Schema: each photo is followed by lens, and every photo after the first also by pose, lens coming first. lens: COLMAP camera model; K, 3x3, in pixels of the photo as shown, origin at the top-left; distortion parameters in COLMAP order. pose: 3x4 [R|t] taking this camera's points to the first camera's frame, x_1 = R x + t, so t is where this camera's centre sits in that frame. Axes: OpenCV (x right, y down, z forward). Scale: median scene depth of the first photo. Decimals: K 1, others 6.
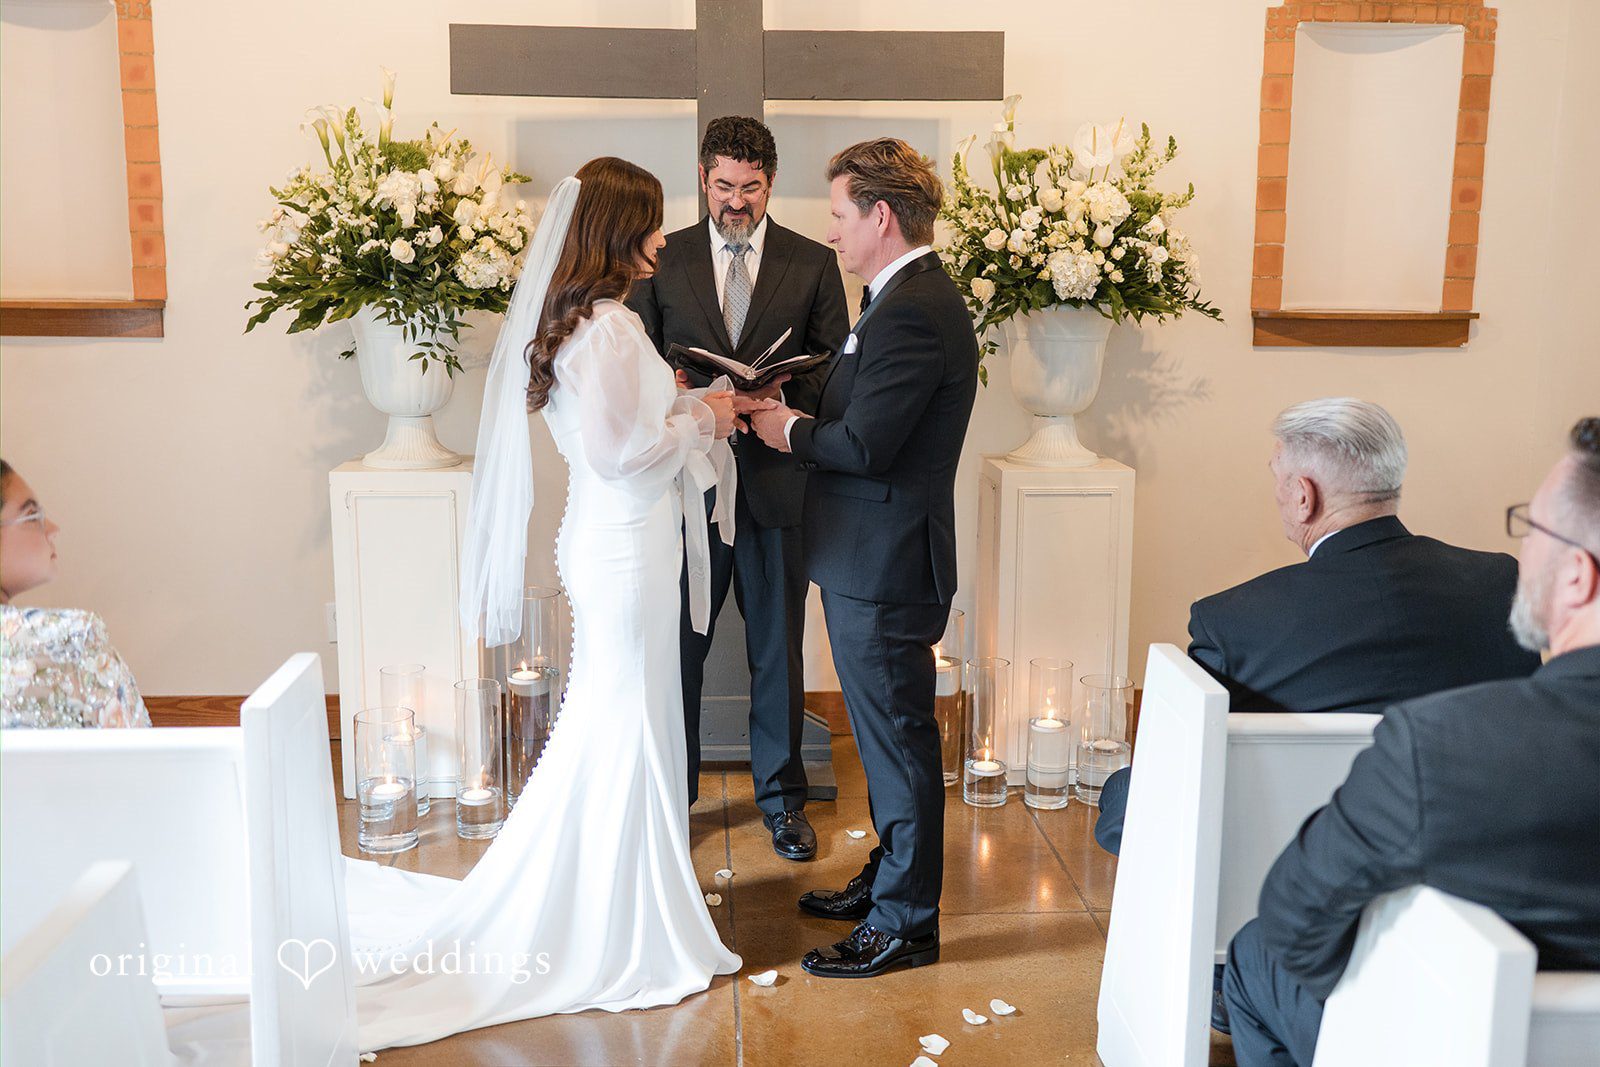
lens RADIAL K [[1575.8, 0, 800.0], [0, 1575.8, 533.5], [0, 0, 1]] dist [0.006939, 0.005097]
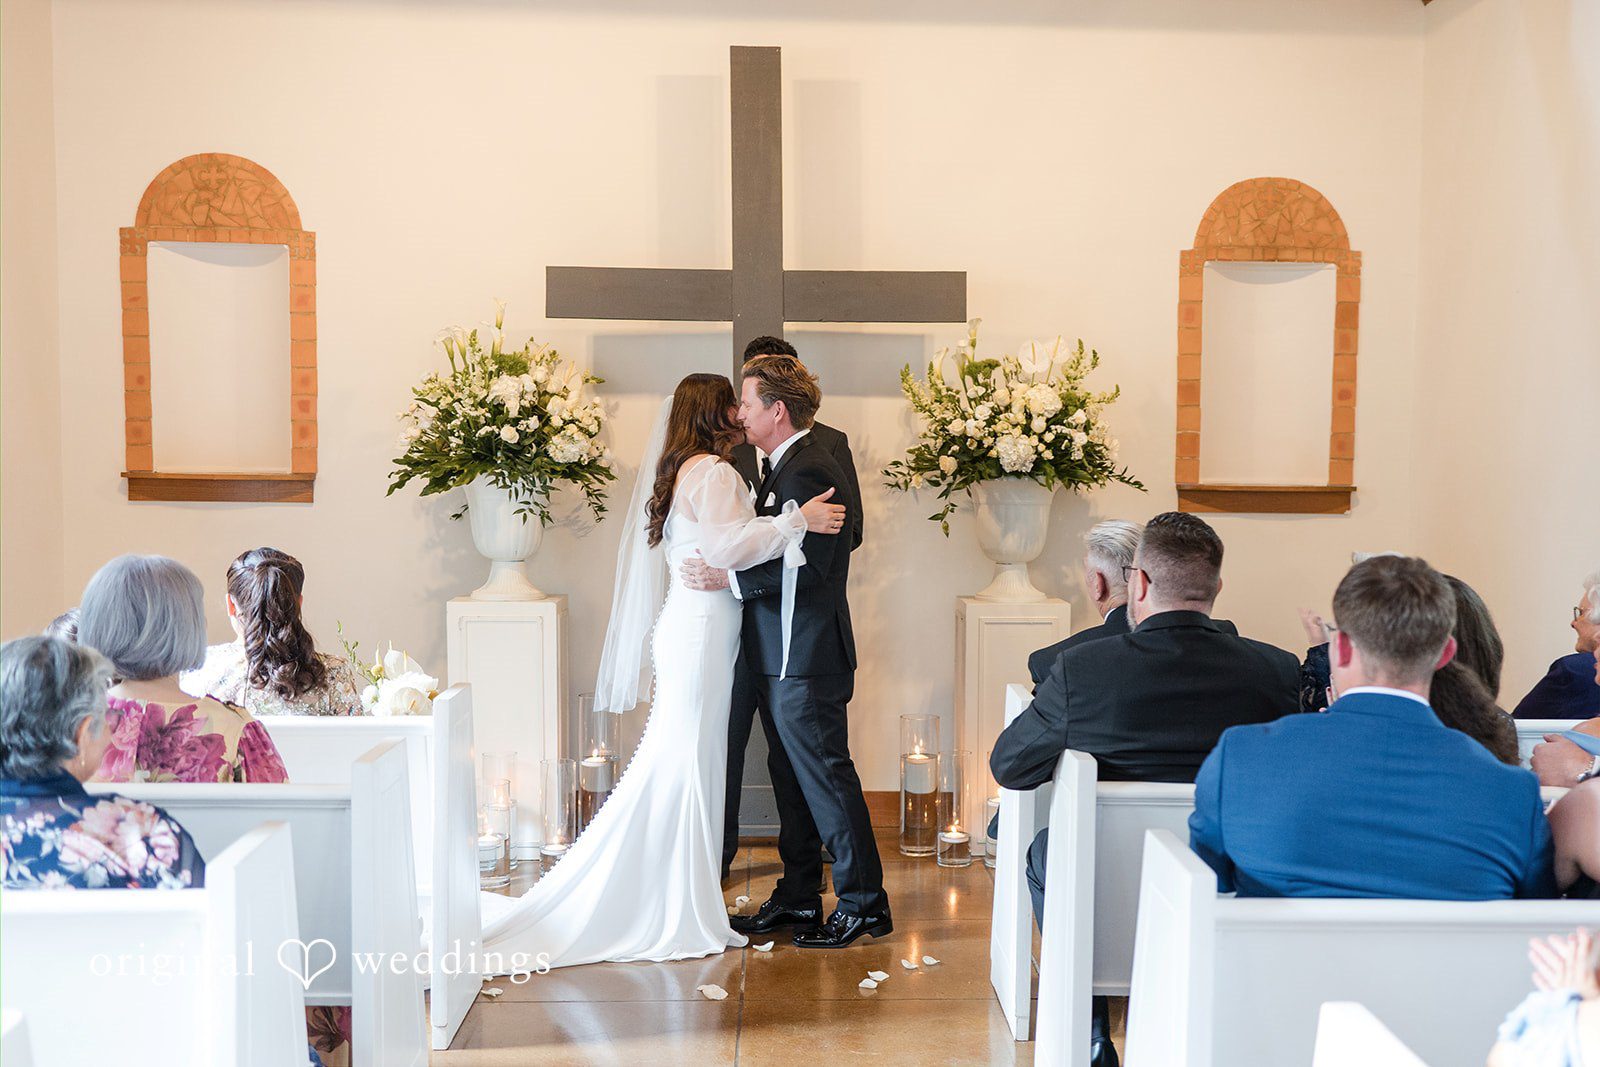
lens RADIAL K [[1739.8, 0, 880.2], [0, 1739.8, 584.4], [0, 0, 1]] dist [-0.004006, 0.024263]
pose [[0.999993, 0.002159, -0.002920, 0.064607], [-0.002437, 0.995132, -0.098517, 0.088079], [0.002693, 0.098524, 0.995131, -0.435533]]
